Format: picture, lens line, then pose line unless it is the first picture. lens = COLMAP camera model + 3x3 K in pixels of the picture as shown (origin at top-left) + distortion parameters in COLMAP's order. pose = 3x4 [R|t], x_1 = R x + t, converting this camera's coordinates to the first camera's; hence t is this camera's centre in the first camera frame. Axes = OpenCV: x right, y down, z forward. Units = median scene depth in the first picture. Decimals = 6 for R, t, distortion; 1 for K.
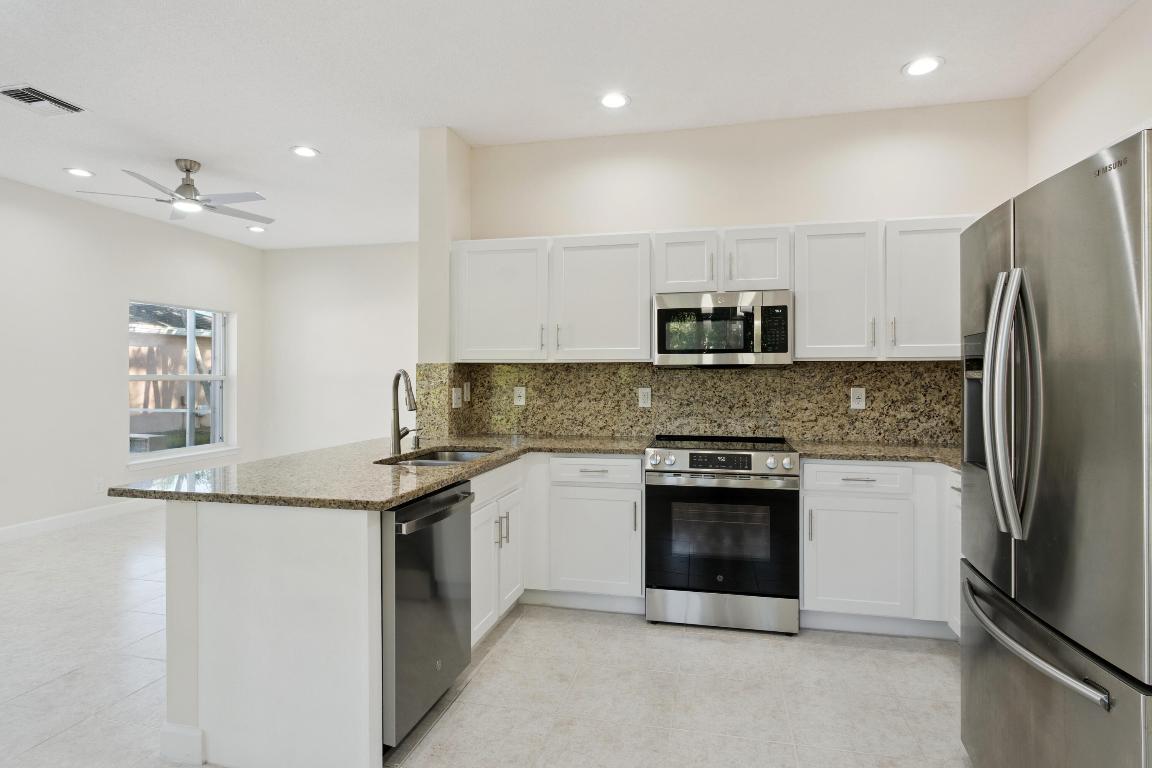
lens RADIAL K [[610.5, 0, 574.5], [0, 610.5, 372.9], [0, 0, 1]] dist [-0.001385, 0.000463]
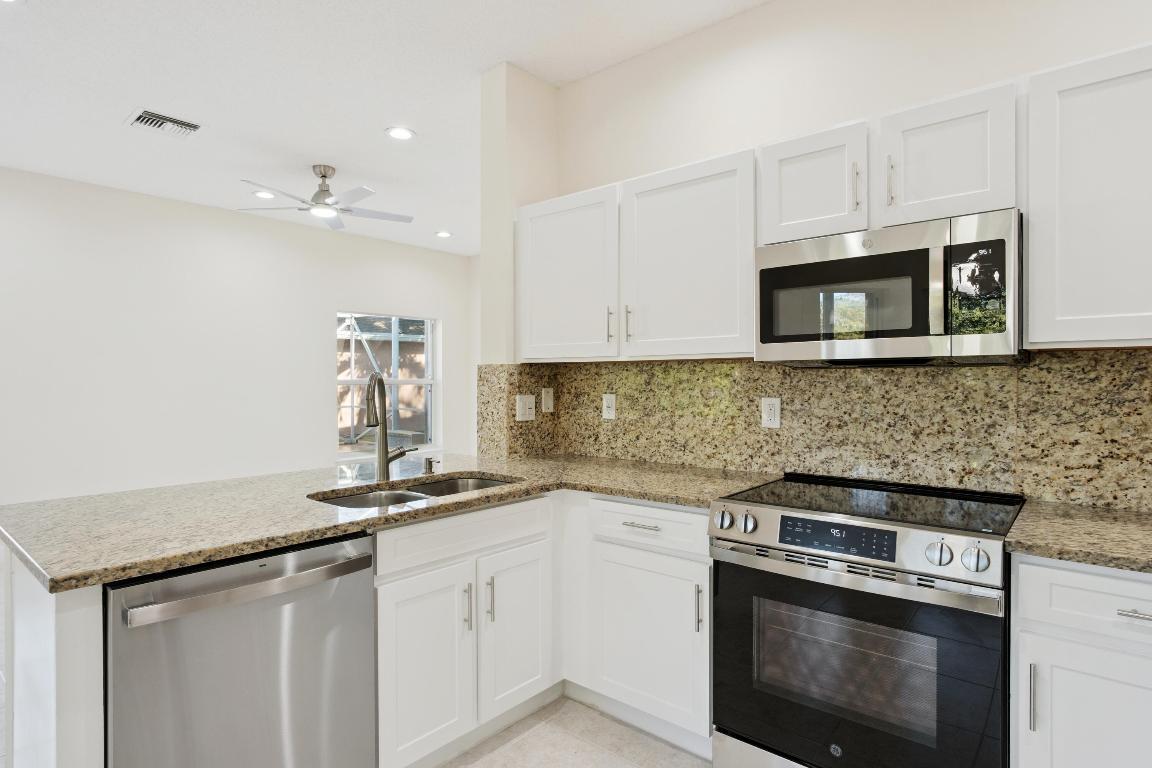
lens RADIAL K [[612.0, 0, 576.0], [0, 612.0, 384.0], [0, 0, 1]] dist [-0.003911, -0.000014]
pose [[0.889006, 0.000567, -0.457895, 0.234923], [0.005766, 0.999906, 0.012432, 0.000848], [0.457859, -0.013693, 0.888919, 0.344302]]
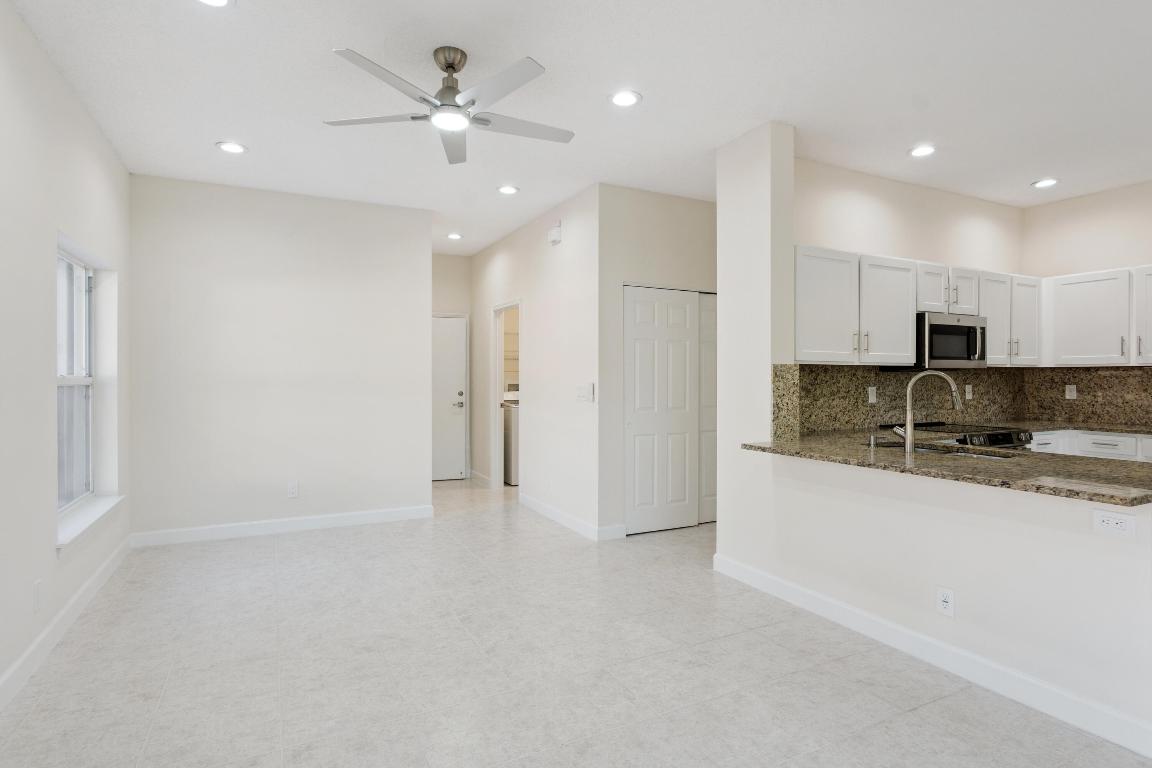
lens RADIAL K [[607.9, 0, 577.2], [0, 607.9, 379.5], [0, 0, 1]] dist [-0.003934, 0.000105]
pose [[0.757365, -0.002530, 0.652987, -1.143218], [-0.002660, 0.999972, 0.006960, 0.003421], [-0.652987, -0.007008, 0.757337, 0.488117]]
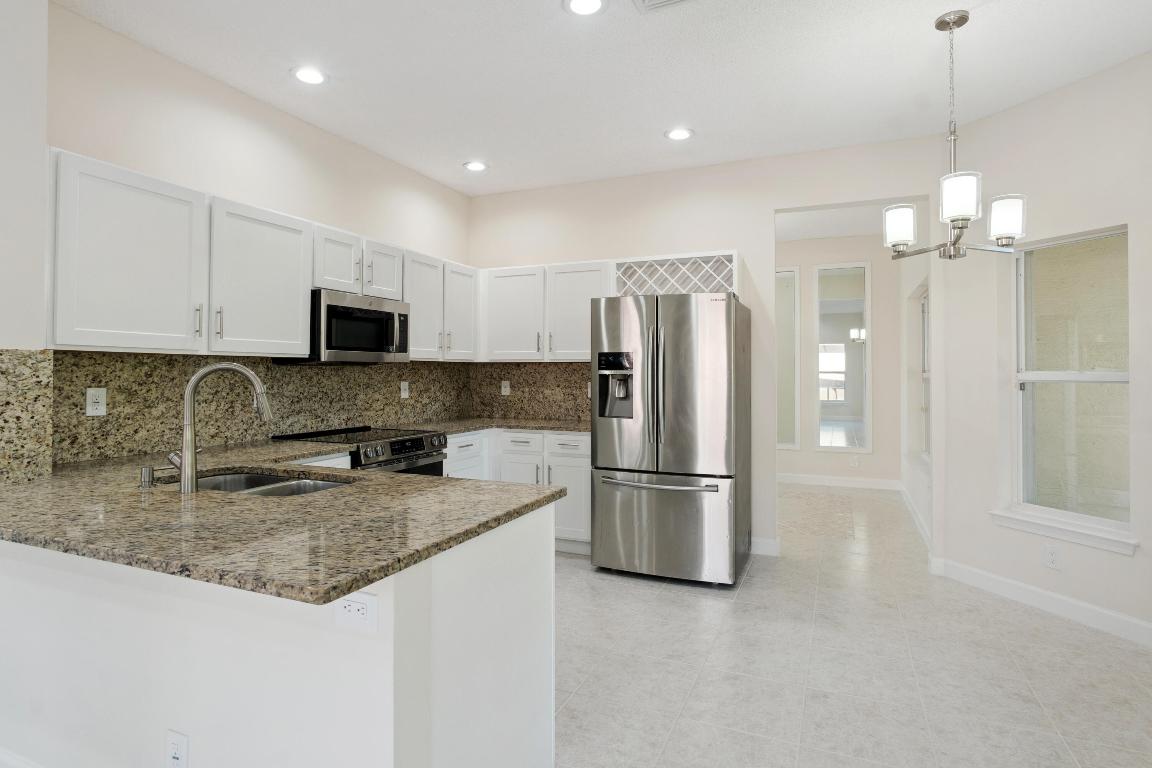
lens RADIAL K [[616.5, 0, 574.6], [0, 616.5, 362.1], [0, 0, 1]] dist [-0.001198, 0.000403]
pose [[0.180305, 0.016967, 0.983464, -0.711390], [-0.007208, 0.999847, -0.015928, 0.001653], [-0.983584, -0.004217, 0.180400, 0.397094]]
